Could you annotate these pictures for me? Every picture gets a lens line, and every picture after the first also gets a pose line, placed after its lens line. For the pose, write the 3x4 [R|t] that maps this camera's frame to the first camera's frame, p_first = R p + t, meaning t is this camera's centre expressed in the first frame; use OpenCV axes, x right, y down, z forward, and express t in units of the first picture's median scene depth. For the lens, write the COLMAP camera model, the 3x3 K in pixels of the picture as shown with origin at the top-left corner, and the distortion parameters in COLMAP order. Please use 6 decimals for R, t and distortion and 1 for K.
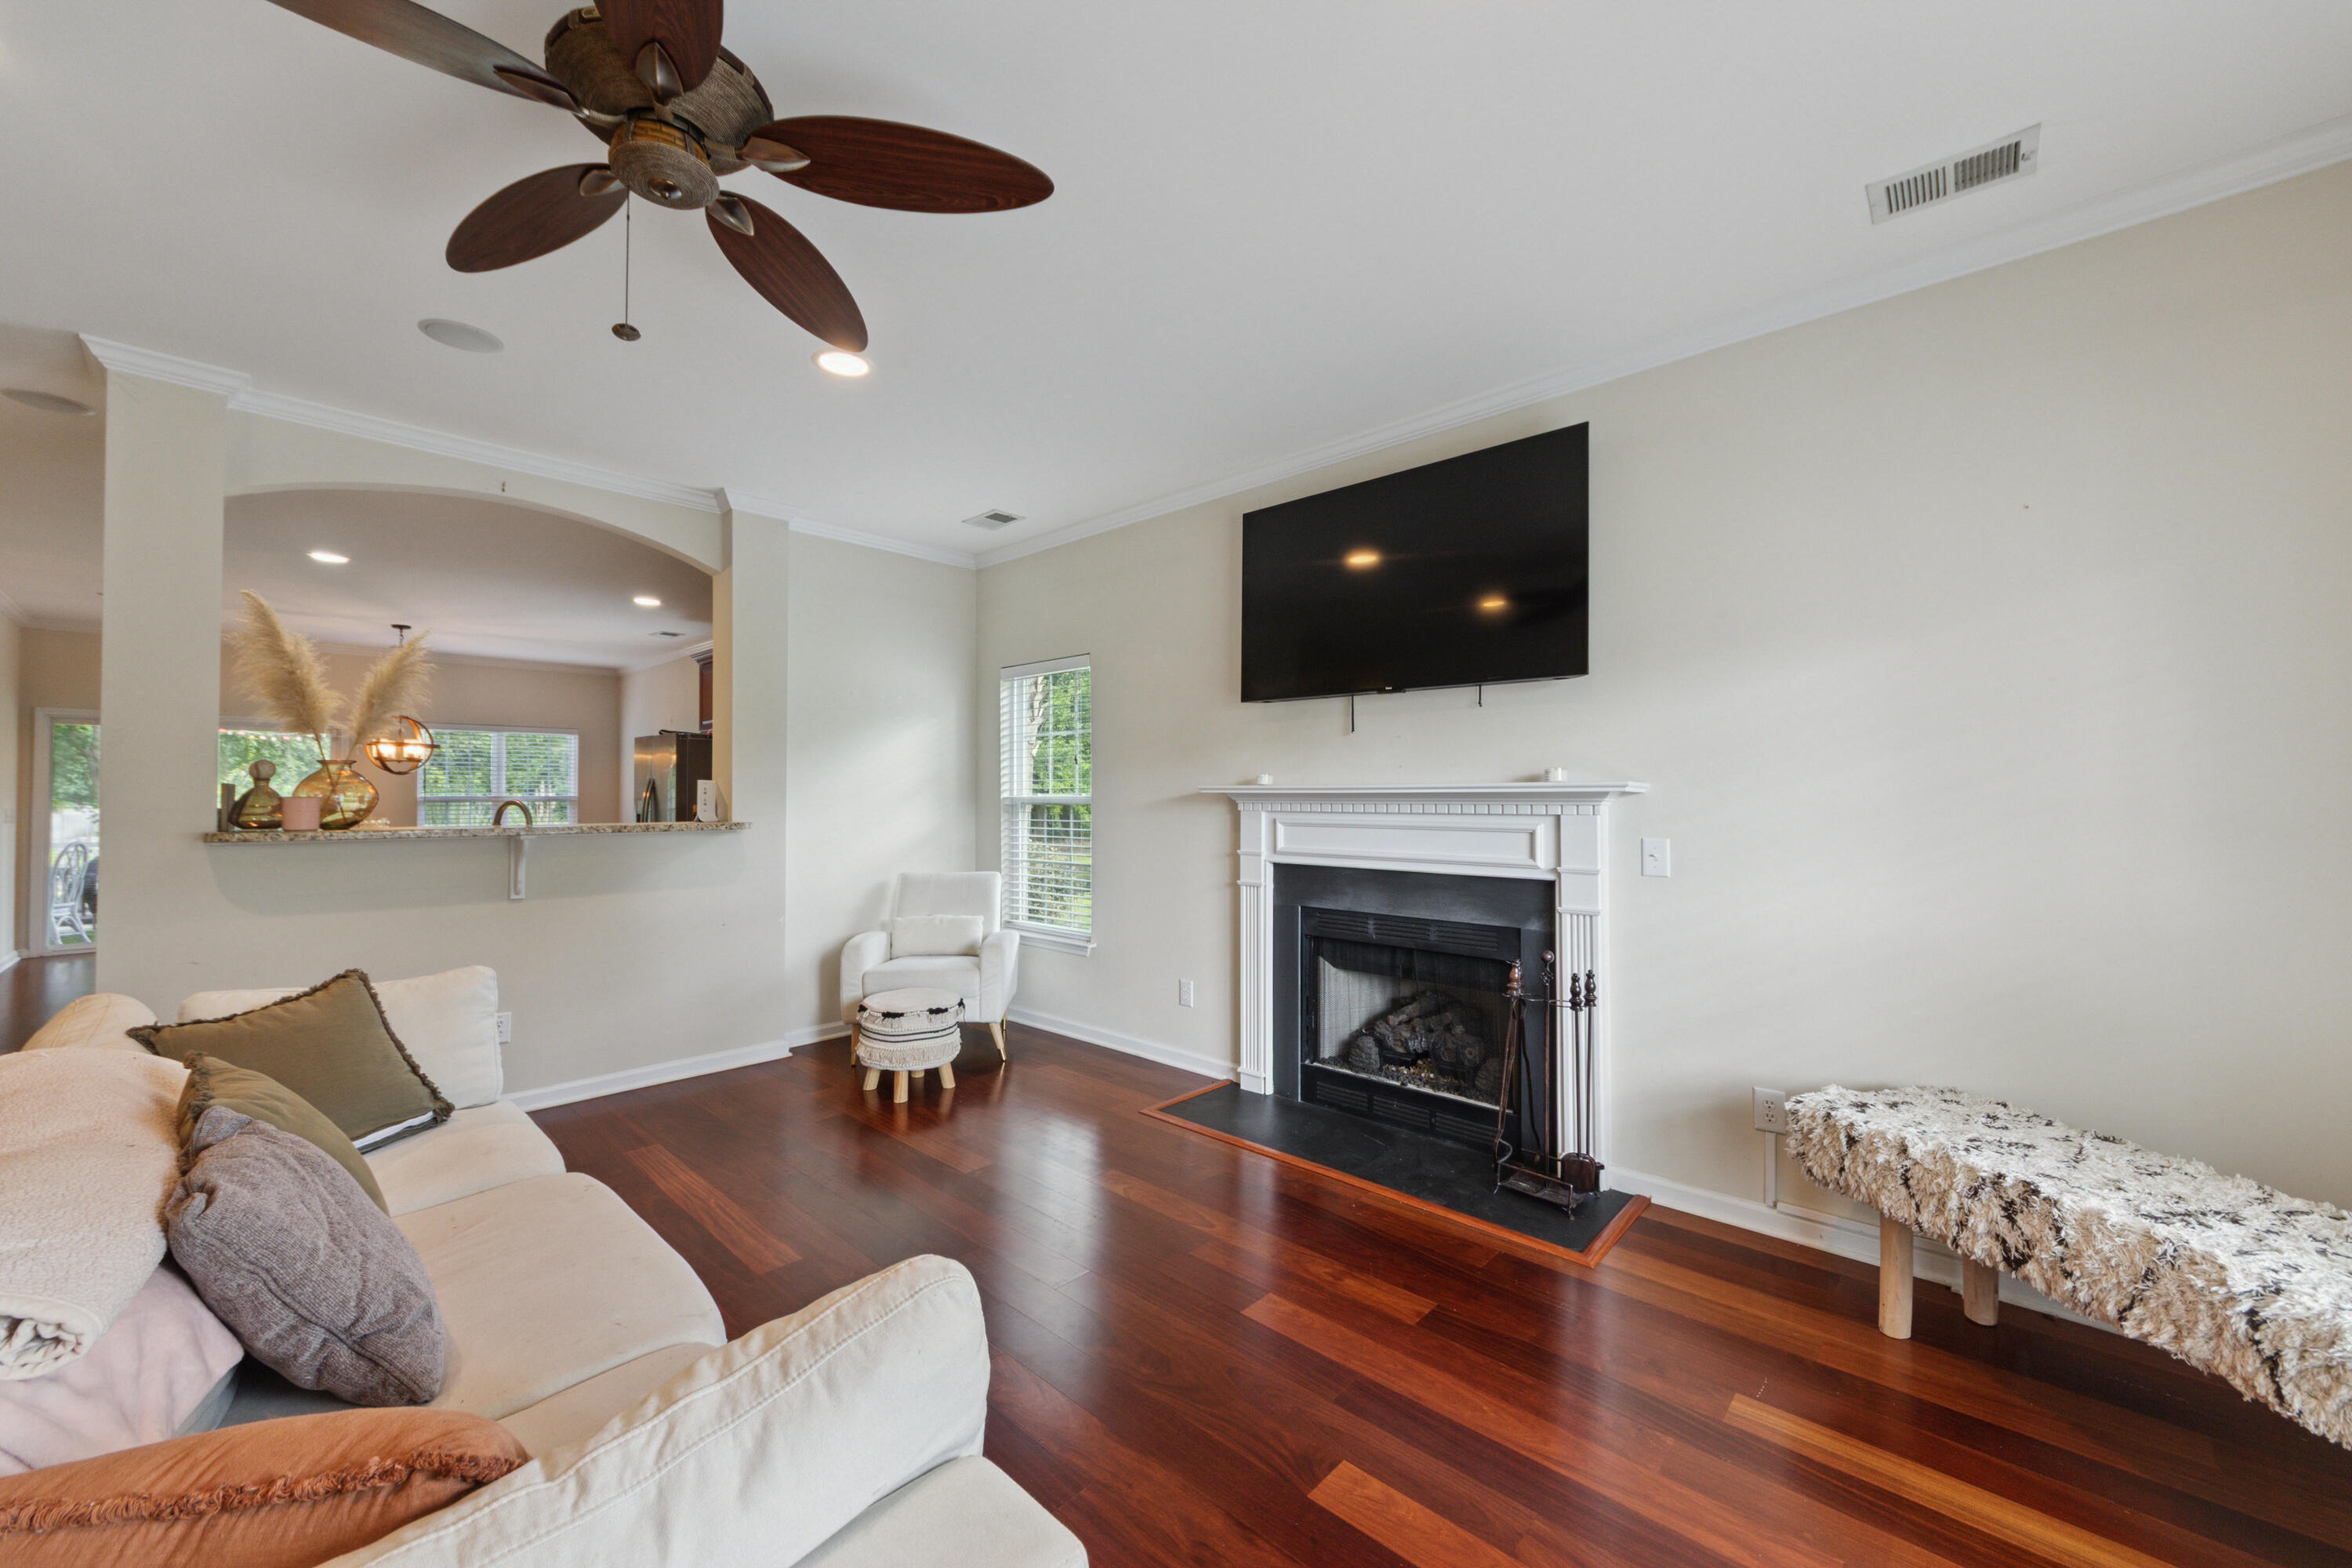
lens RADIAL K [[889.6, 0, 1169.7], [0, 889.6, 783.5], [0, 0, 1]] dist [-0.005931, 0.001964]
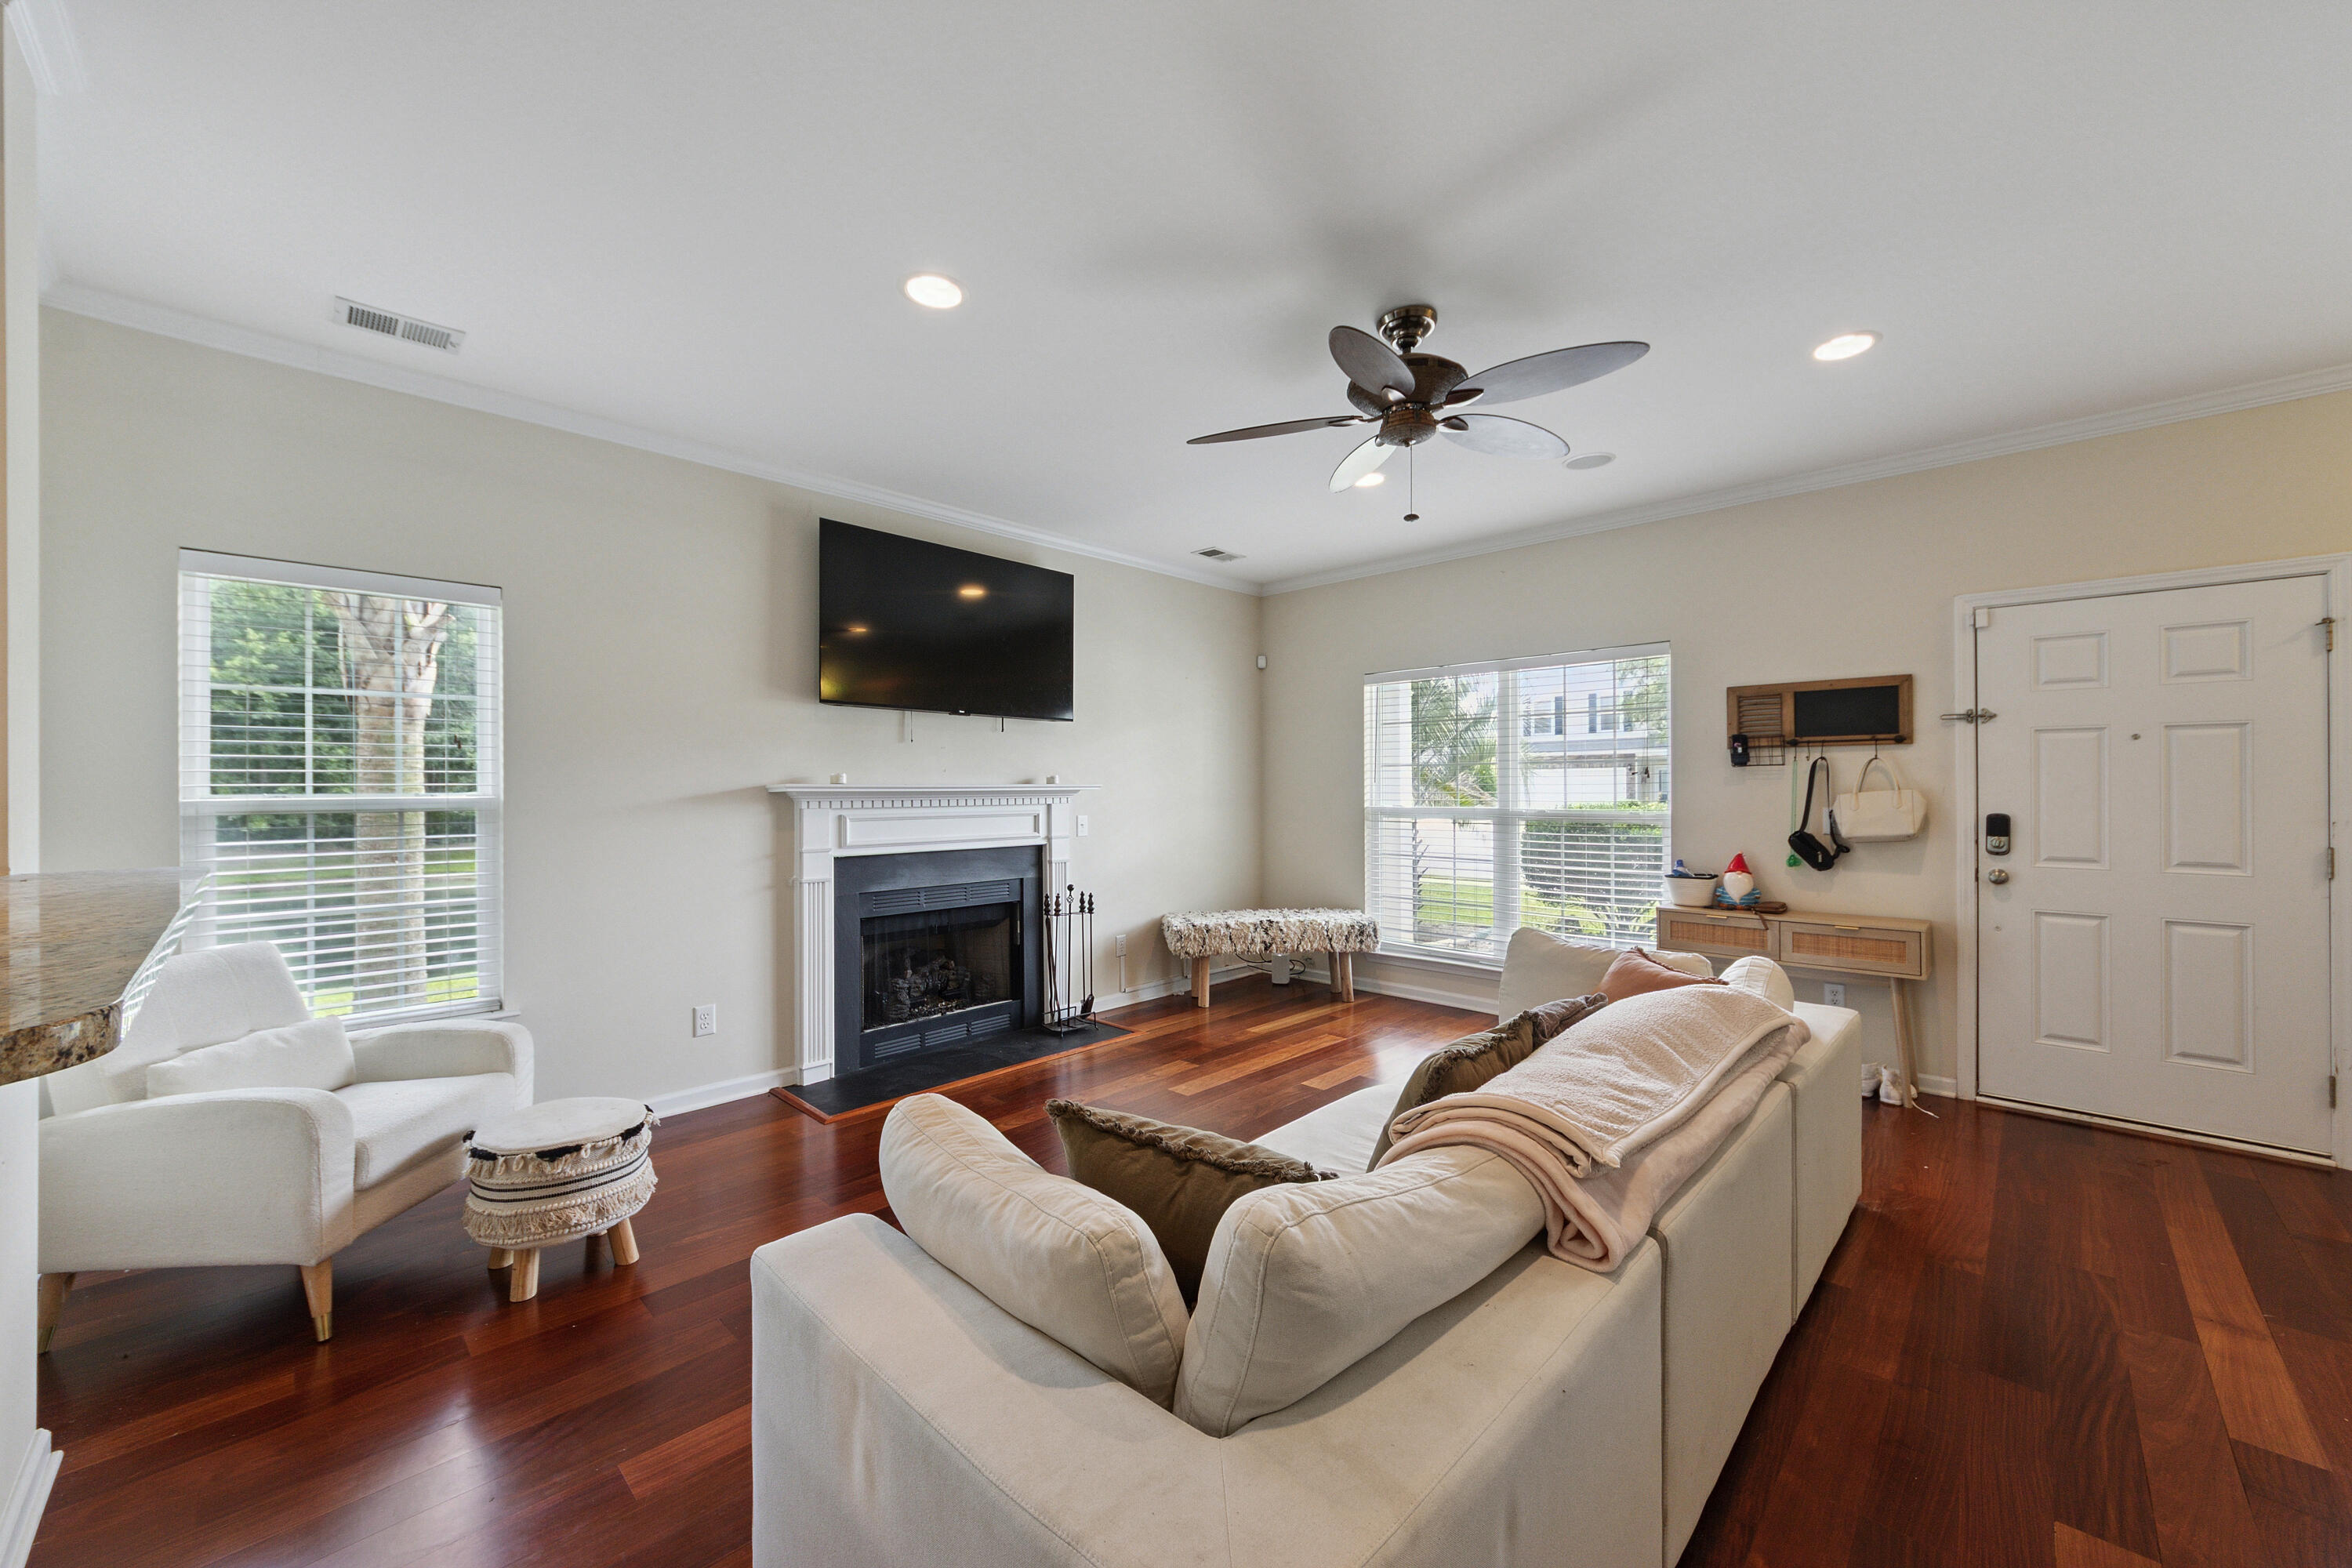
lens RADIAL K [[889.6, 0, 1182.7], [0, 889.6, 782.5], [0, 0, 1]] dist [-0.005931, 0.001964]
pose [[0.017475, 0.006388, 0.999827, -1.118737], [-0.009244, 0.999938, -0.006227, 0.004022], [-0.999805, -0.009133, 0.017533, 0.679052]]
